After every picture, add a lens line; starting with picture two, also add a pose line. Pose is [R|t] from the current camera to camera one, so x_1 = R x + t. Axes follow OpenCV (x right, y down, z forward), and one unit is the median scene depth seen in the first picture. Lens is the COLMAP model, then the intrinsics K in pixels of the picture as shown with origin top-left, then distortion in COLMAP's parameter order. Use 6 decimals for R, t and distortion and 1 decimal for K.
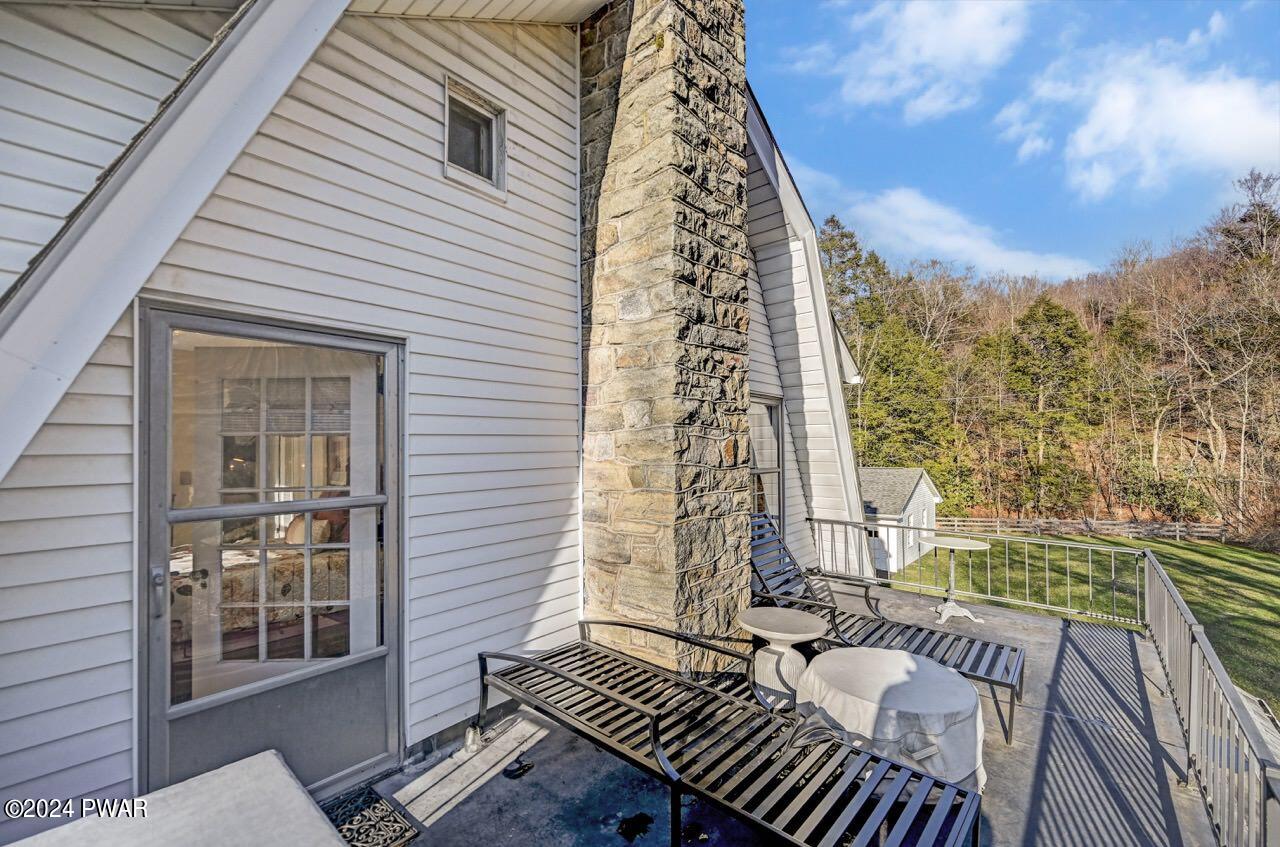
lens RADIAL K [[542.0, 0, 641.0], [0, 542.0, 442.9], [0, 0, 1]] dist [-0.000679, -0.000169]
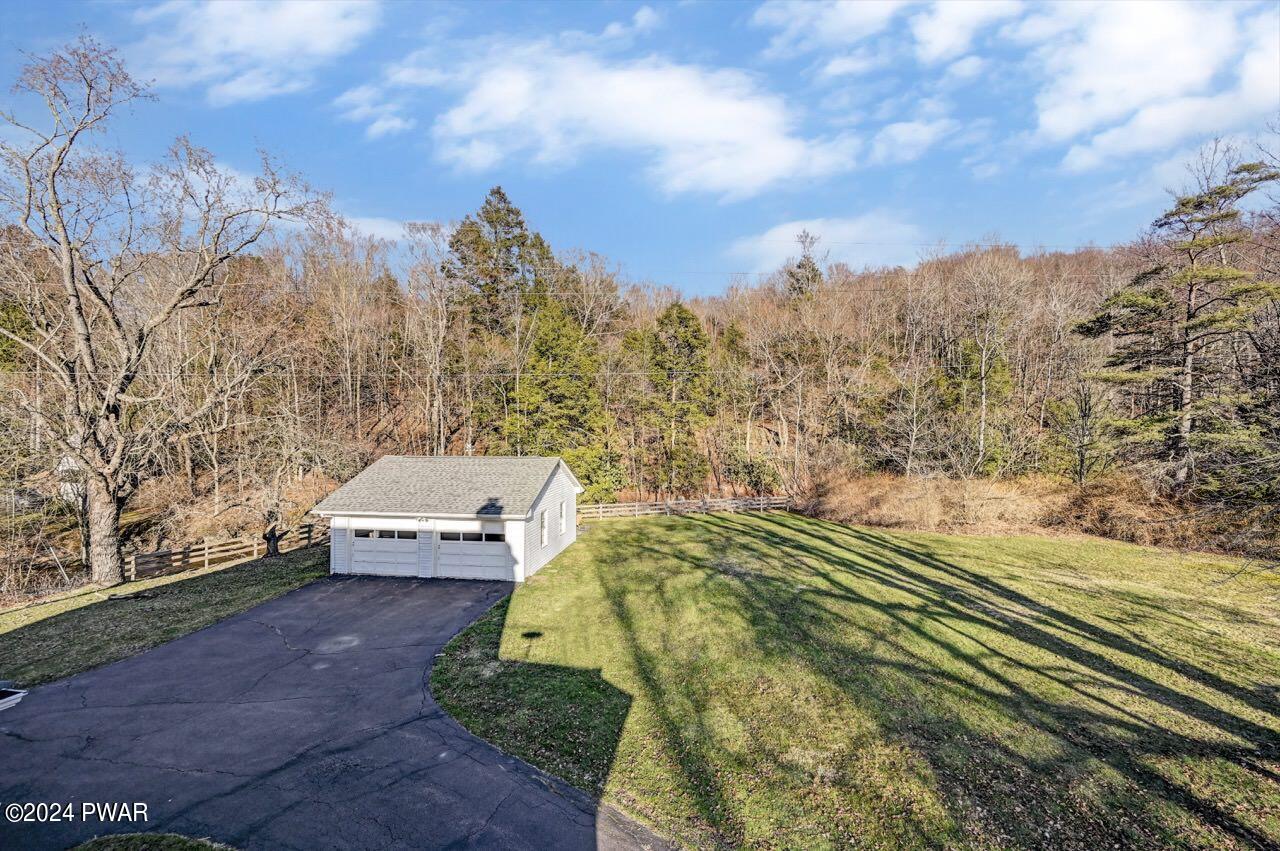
lens RADIAL K [[542.0, 0, 641.0], [0, 542.0, 444.9], [0, 0, 1]] dist [-0.000679, -0.000169]
pose [[0.843039, -0.004638, 0.537832, 0.075911], [-0.011425, 0.999583, 0.026527, 0.000668], [-0.537731, -0.028508, 0.842635, 0.086486]]
